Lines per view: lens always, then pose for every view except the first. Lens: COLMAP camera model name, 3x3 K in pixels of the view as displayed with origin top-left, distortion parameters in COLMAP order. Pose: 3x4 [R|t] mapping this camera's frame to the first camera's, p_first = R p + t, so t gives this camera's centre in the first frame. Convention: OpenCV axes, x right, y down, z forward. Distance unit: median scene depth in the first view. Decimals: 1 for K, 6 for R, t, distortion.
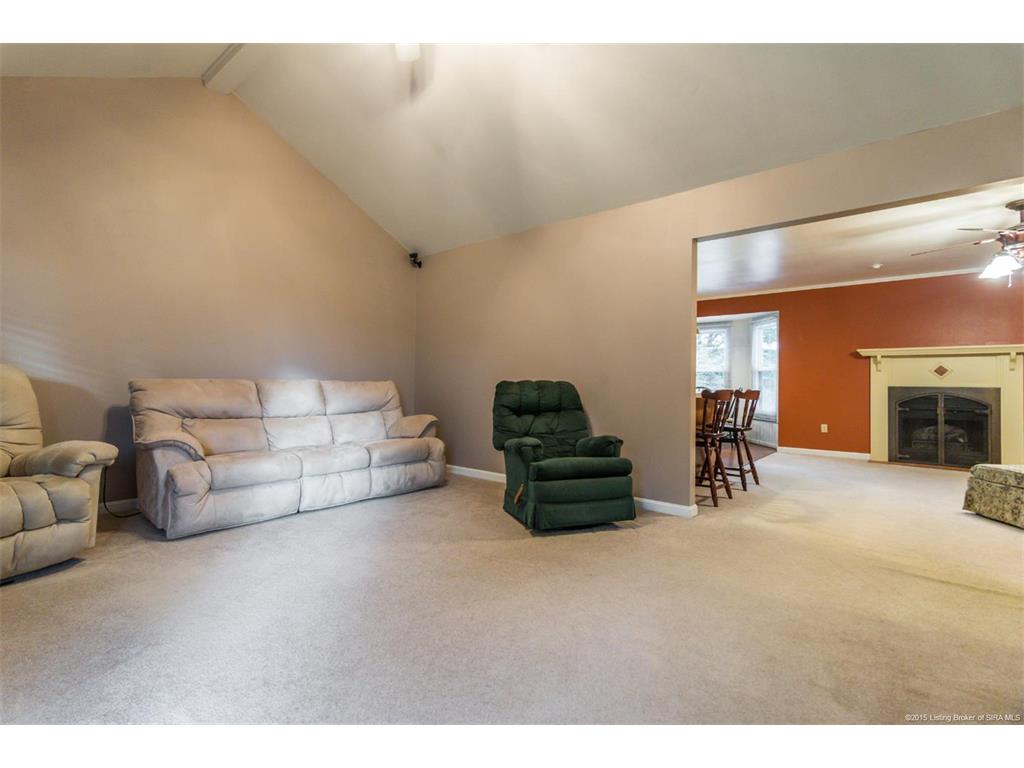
lens RADIAL K [[488.8, 0, 502.1], [0, 488.8, 374.6], [0, 0, 1]] dist [0.013603, -0.000141]
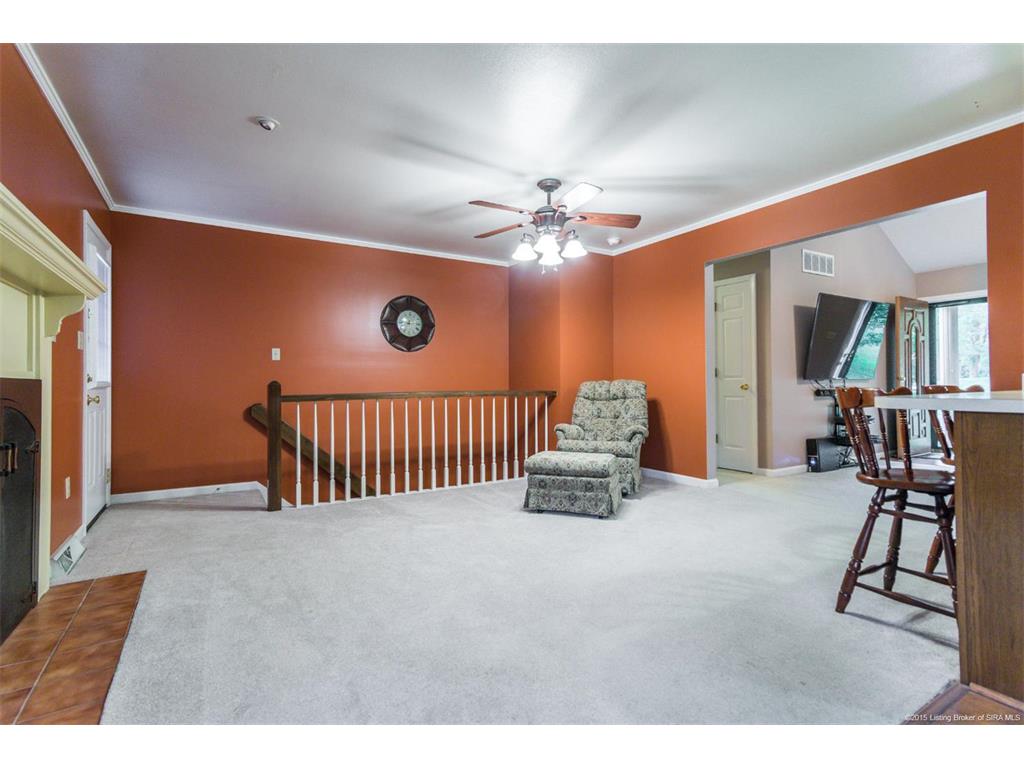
lens RADIAL K [[488.8, 0, 502.1], [0, 488.8, 374.6], [0, 0, 1]] dist [0.013603, -0.000141]
pose [[-0.947504, 0.000031, 0.319743, 0.518487], [-0.012314, 0.999255, -0.036588, 0.031631], [-0.319506, -0.038604, -0.946798, 1.174727]]
